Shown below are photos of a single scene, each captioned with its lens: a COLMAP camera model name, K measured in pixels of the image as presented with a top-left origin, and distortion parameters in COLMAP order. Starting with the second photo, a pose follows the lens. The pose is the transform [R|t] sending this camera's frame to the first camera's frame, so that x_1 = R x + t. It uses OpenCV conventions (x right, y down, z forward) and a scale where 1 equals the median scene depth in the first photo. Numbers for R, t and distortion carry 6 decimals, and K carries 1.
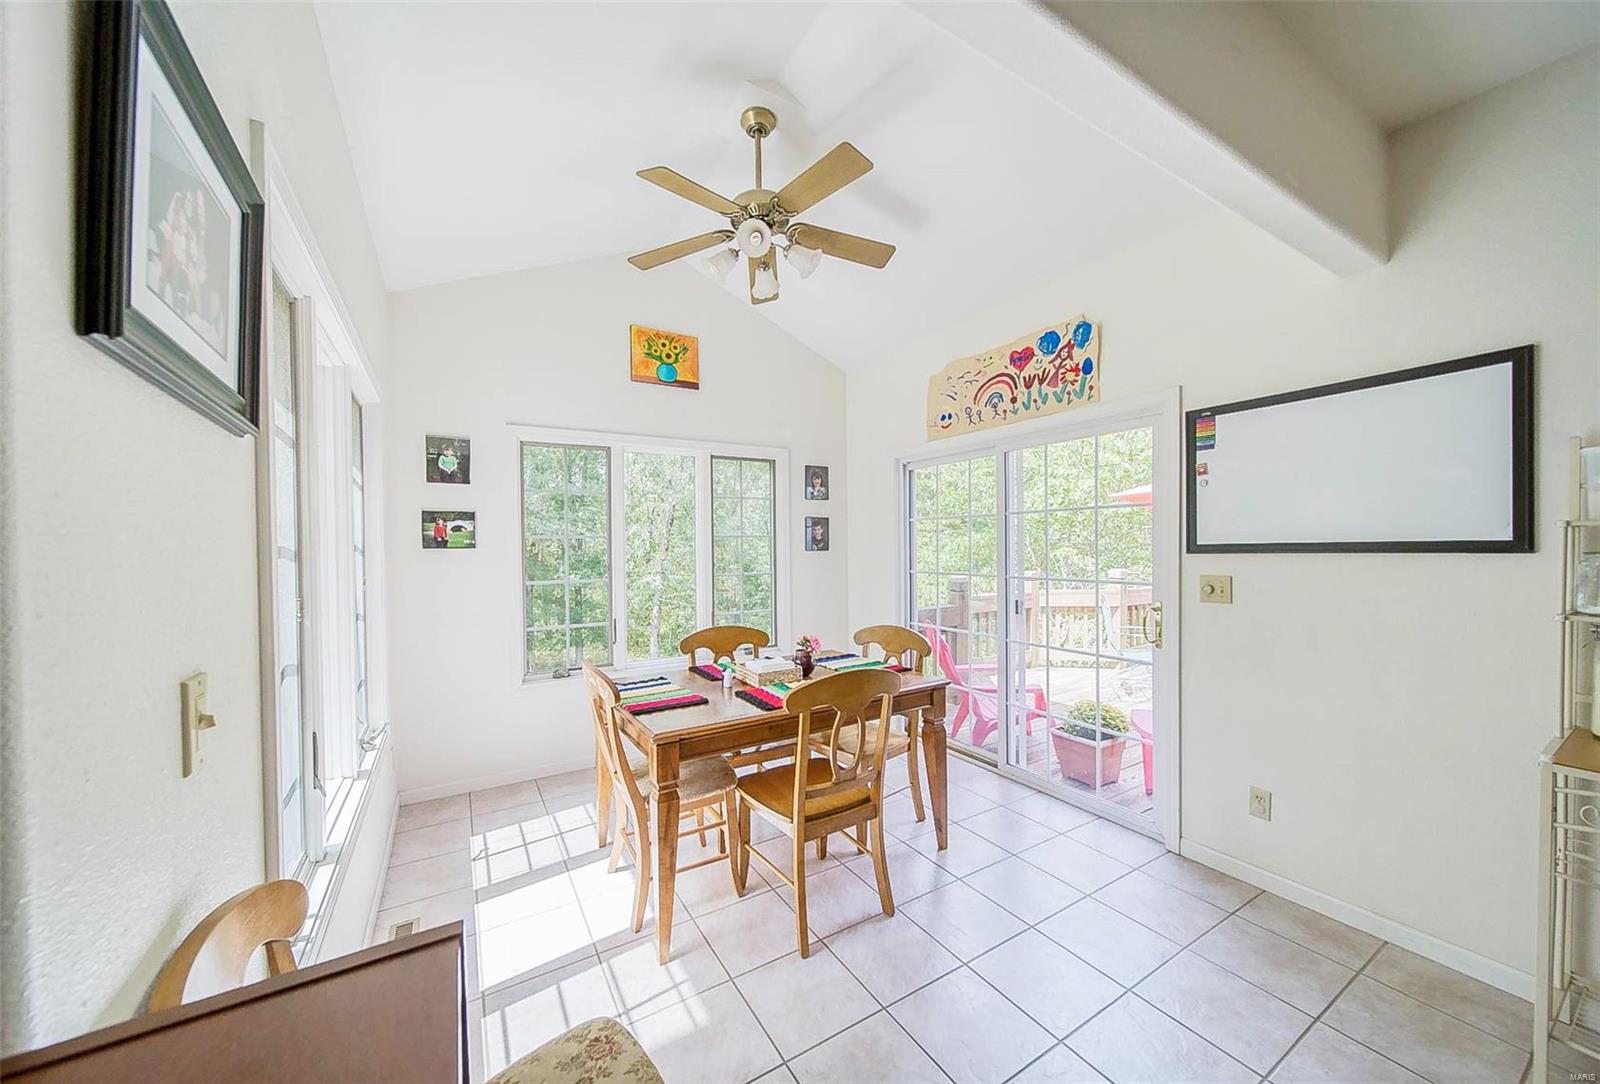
lens RADIAL K [[568.1, 0, 786.6], [0, 568.1, 544.7], [0, 0, 1]] dist [0.000762, 0.000016]
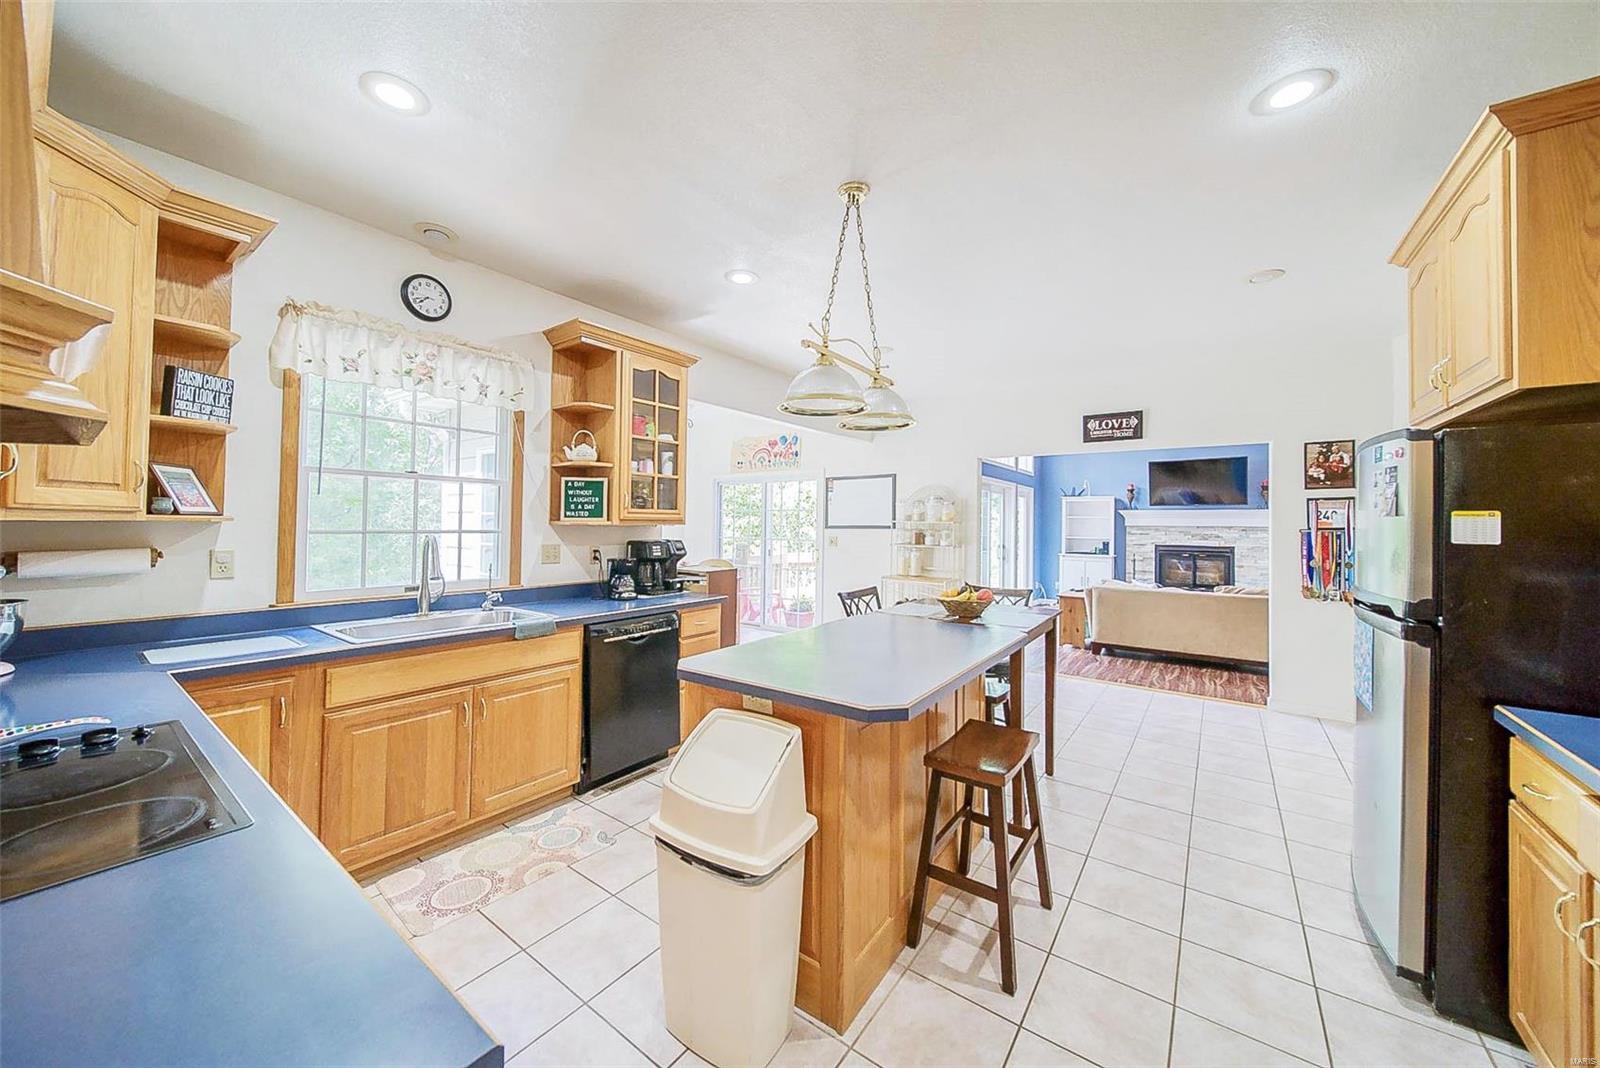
lens RADIAL K [[567.9, 0, 796.7], [0, 567.9, 520.8], [0, 0, 1]] dist [0.000267, 0.000009]
pose [[0.921122, 0.026359, 0.388380, -0.356603], [-0.021438, 0.999626, -0.016998, 0.018222], [-0.388683, 0.007331, 0.921342, -1.076111]]
